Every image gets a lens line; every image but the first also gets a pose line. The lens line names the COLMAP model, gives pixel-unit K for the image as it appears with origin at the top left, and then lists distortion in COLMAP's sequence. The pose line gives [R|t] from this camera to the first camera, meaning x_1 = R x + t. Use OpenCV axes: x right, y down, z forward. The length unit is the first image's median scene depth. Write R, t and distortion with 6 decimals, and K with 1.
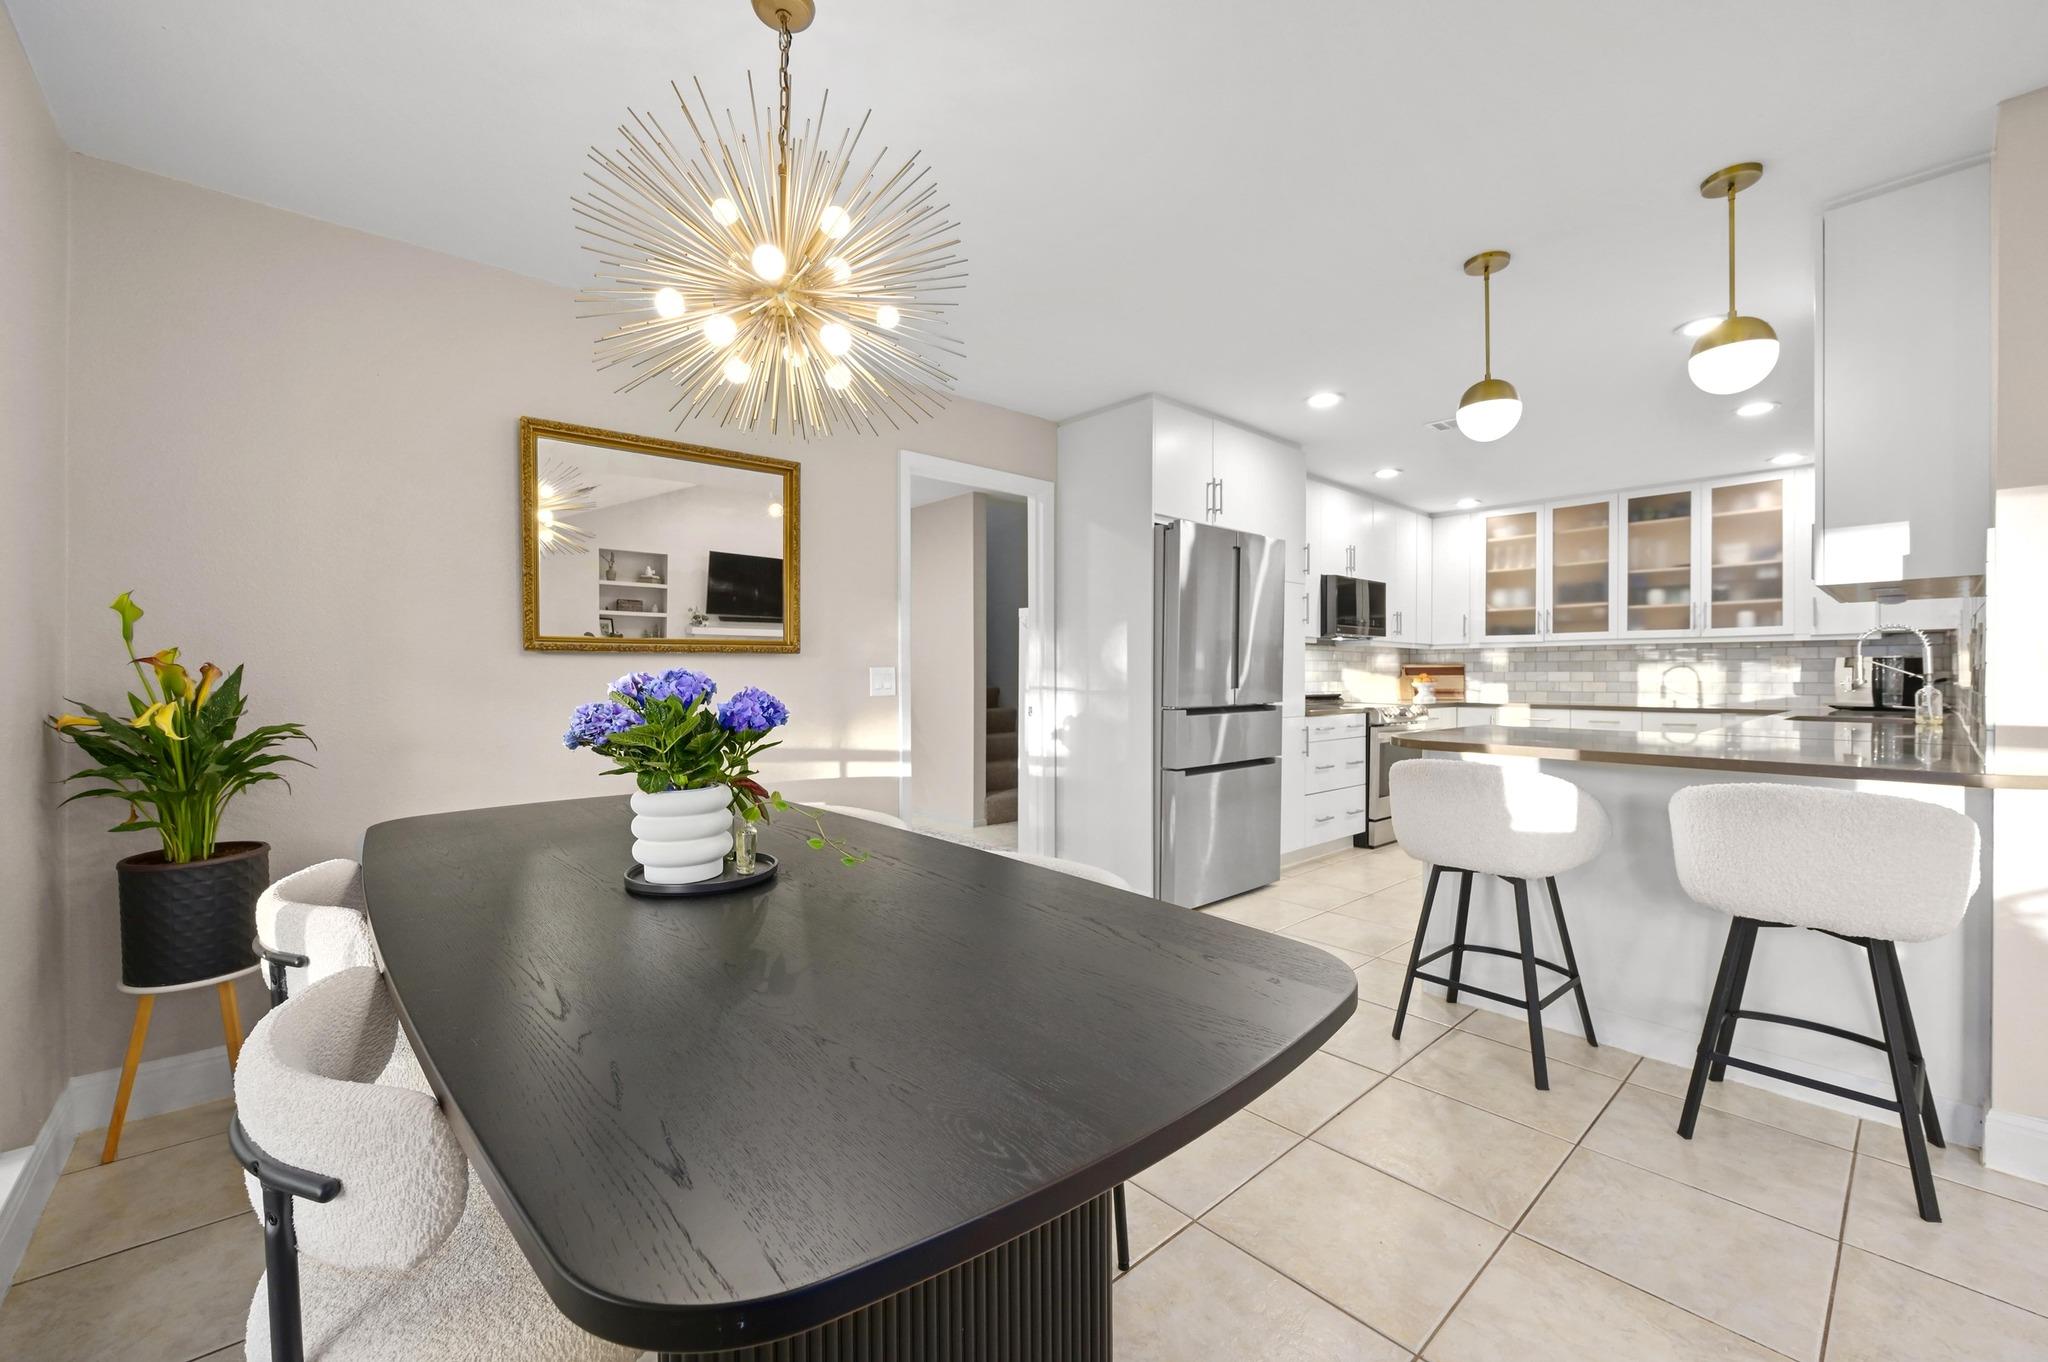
lens RADIAL K [[811.2, 0, 1025.1], [0, 811.2, 681.7], [0, 0, 1]] dist [0.007584, 0.000144]
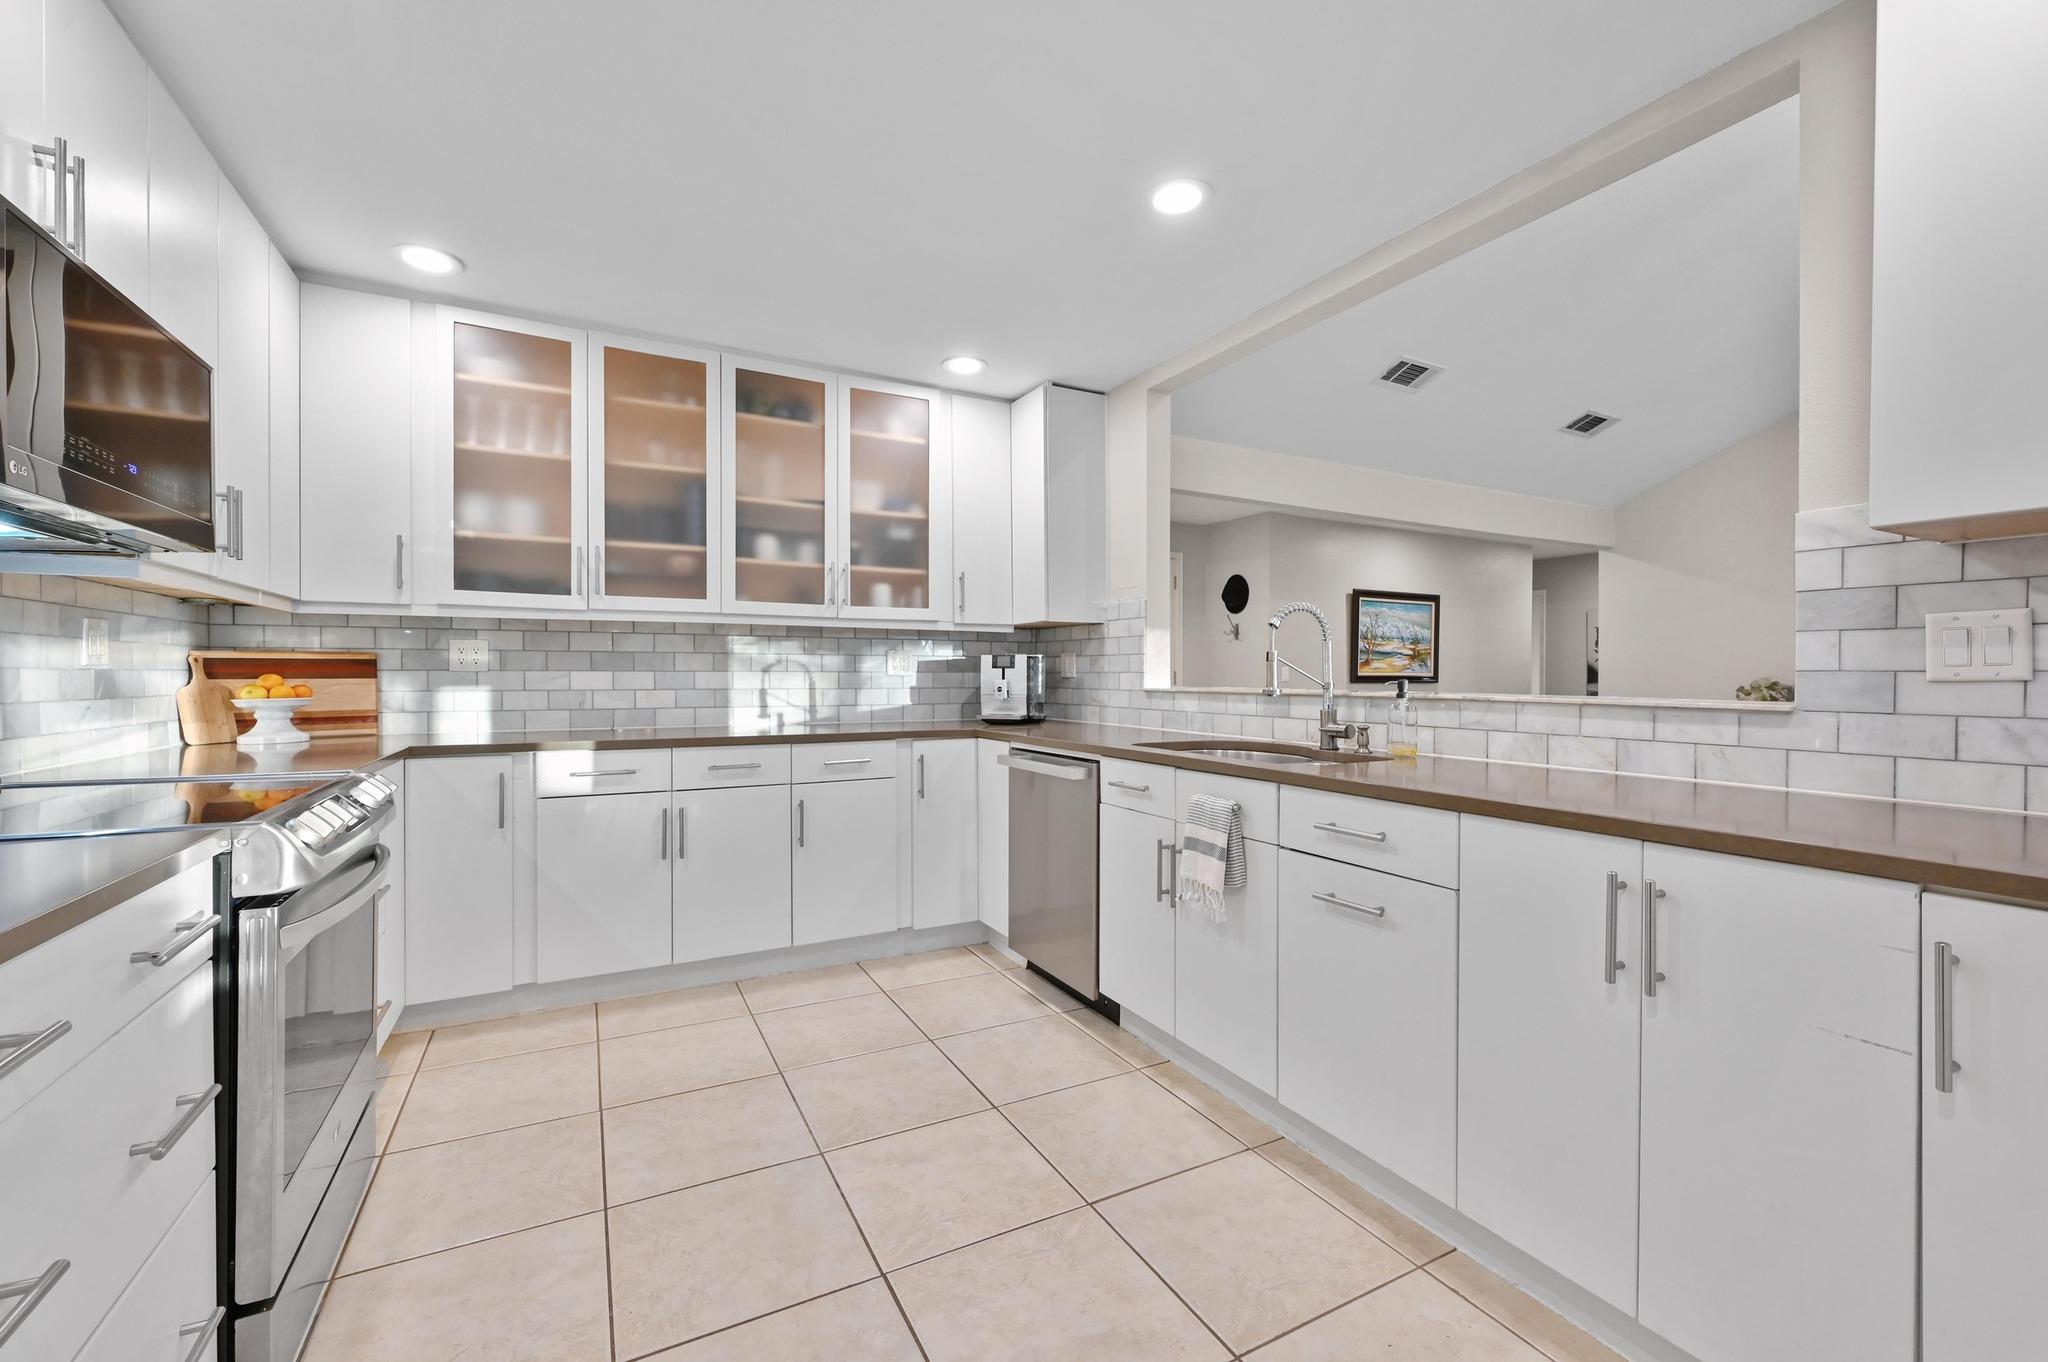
lens RADIAL K [[811.2, 0, 1002.7], [0, 811.2, 682.3], [0, 0, 1]] dist [0.007584, 0.000144]
pose [[0.220993, -0.010307, 0.975221, 0.221344], [0.006187, 0.999939, 0.009166, -0.008889], [-0.975256, 0.004008, 0.221043, 0.681776]]
